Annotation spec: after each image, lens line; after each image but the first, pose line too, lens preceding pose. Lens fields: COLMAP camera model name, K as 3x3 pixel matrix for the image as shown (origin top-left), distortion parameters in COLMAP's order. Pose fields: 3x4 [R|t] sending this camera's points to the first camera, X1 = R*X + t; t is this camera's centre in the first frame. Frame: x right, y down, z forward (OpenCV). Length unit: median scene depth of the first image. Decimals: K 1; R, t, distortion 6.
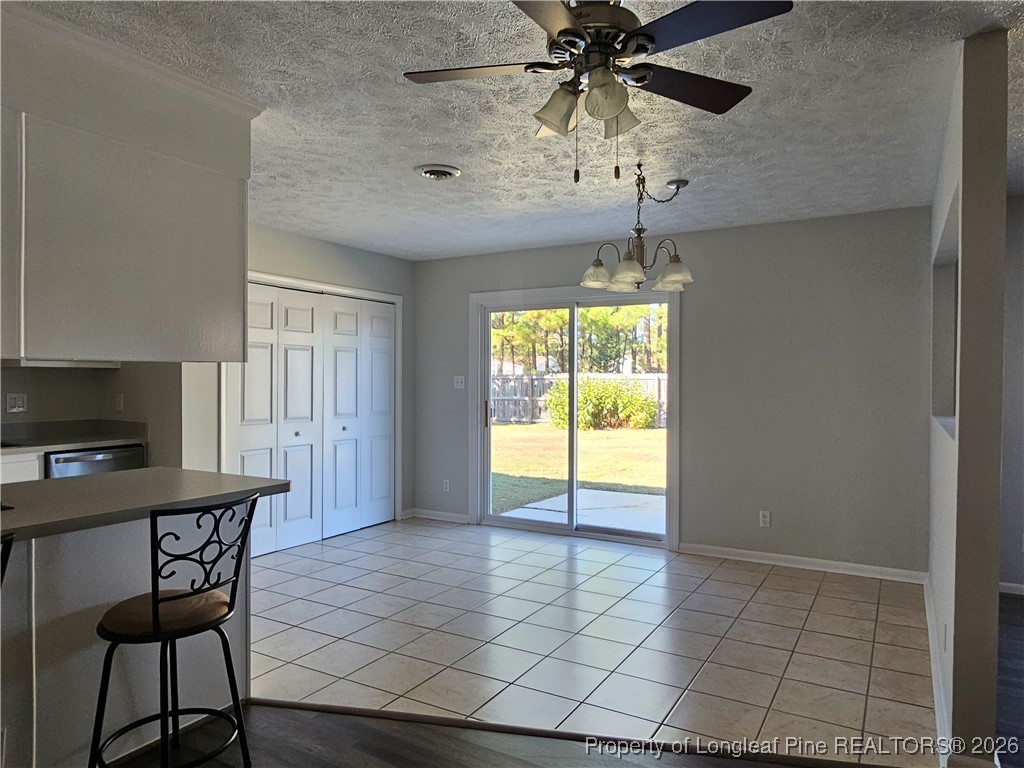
lens RADIAL K [[679.6, 0, 512.6], [0, 679.6, 386.5], [0, 0, 1]] dist [0.003877, -0.001993]
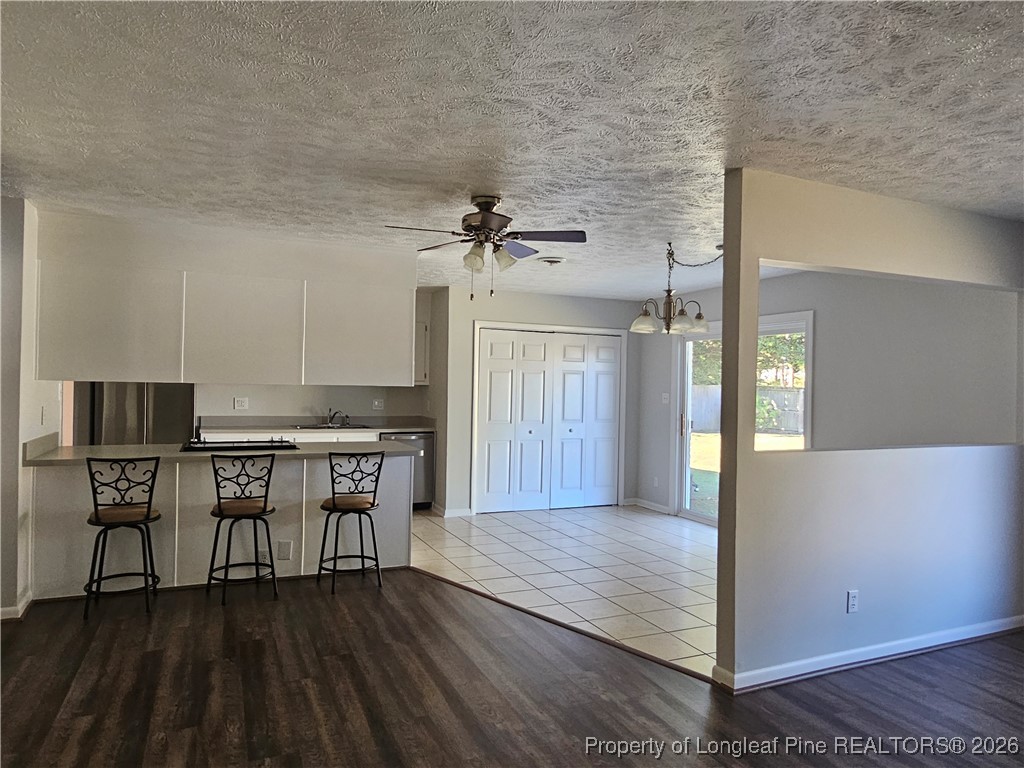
lens RADIAL K [[679.6, 0, 512.6], [0, 679.6, 386.5], [0, 0, 1]] dist [0.003877, -0.001993]
pose [[0.814617, 0.013987, -0.579830, 0.411716], [-0.023154, 0.999696, -0.008414, -0.011129], [0.579537, 0.020280, 0.814694, -0.163034]]
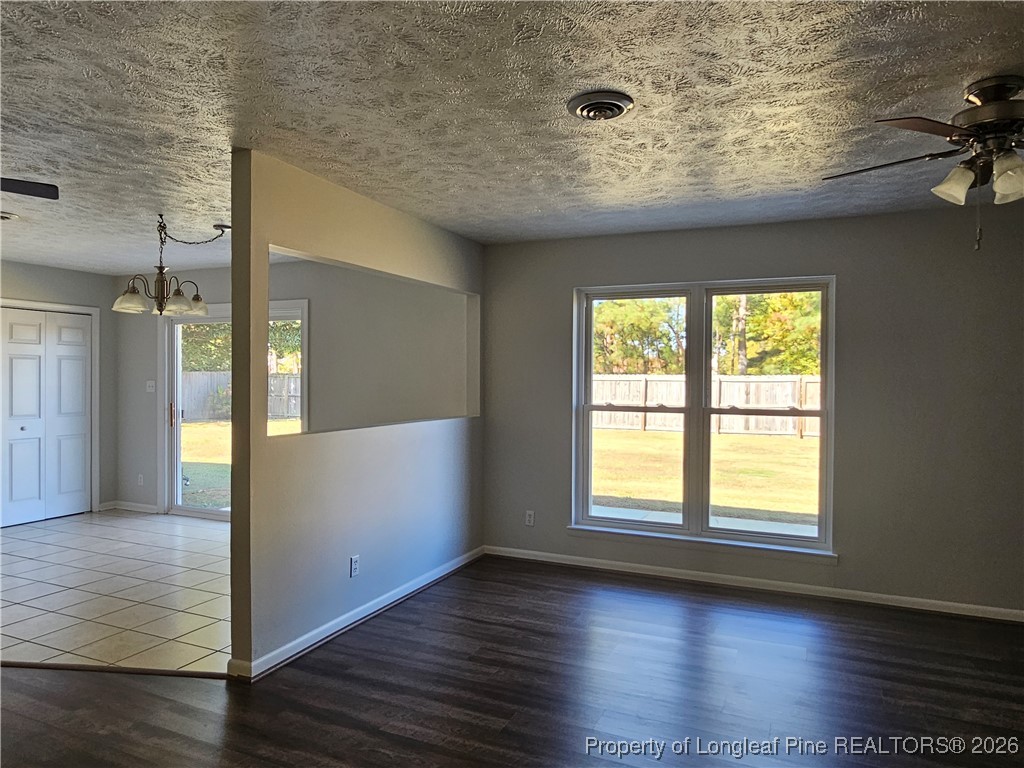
lens RADIAL K [[679.6, 0, 512.6], [0, 679.6, 386.5], [0, 0, 1]] dist [0.003877, -0.001993]
pose [[0.994110, 0.002864, 0.108342, 0.391864], [-0.003097, 0.999993, 0.001981, -0.010274], [-0.108335, -0.002305, 0.994112, -0.170503]]
